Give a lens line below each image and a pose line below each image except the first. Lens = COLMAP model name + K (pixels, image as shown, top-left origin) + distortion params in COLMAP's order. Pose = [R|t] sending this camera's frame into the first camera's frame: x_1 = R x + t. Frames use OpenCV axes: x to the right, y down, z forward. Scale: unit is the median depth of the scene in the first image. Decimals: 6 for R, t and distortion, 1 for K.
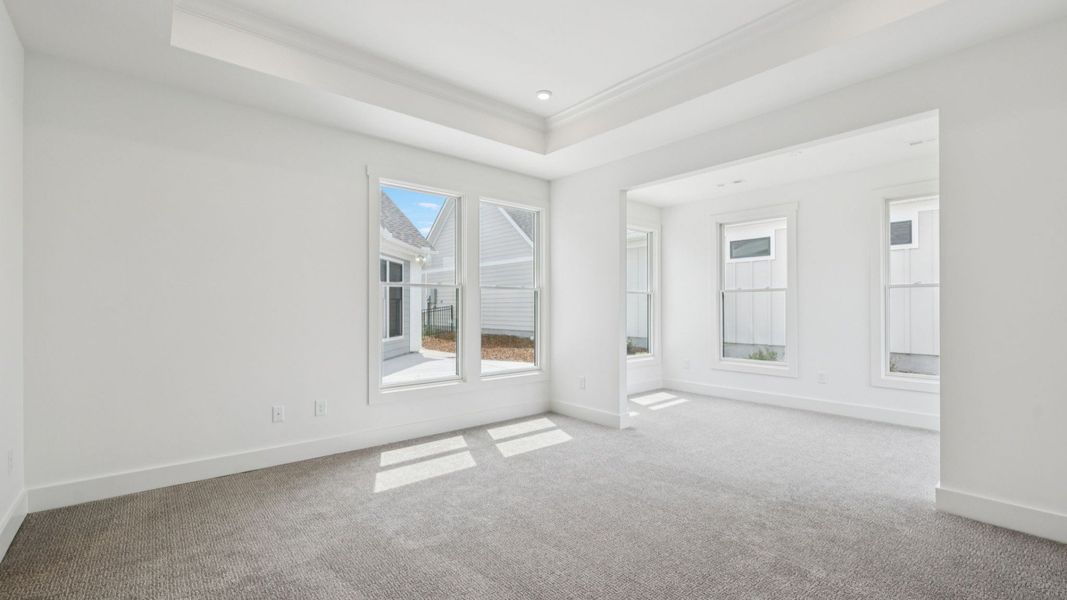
lens RADIAL K [[454.8, 0, 531.1], [0, 454.8, 309.4], [0, 0, 1]] dist [-0.001115, 0.000500]
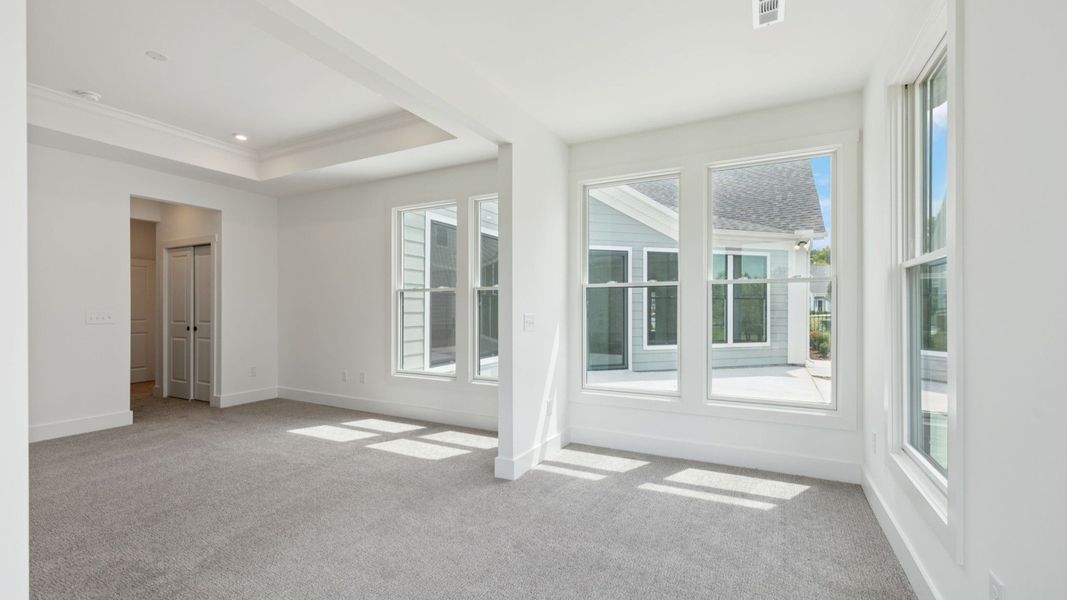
lens RADIAL K [[454.8, 0, 509.1], [0, 454.8, 308.8], [0, 0, 1]] dist [-0.001115, 0.000500]
pose [[0.363415, 0.002261, -0.931625, 0.616781], [-0.004581, 0.999989, 0.000639, -0.002334], [0.931616, 0.004036, 0.363421, 0.532642]]
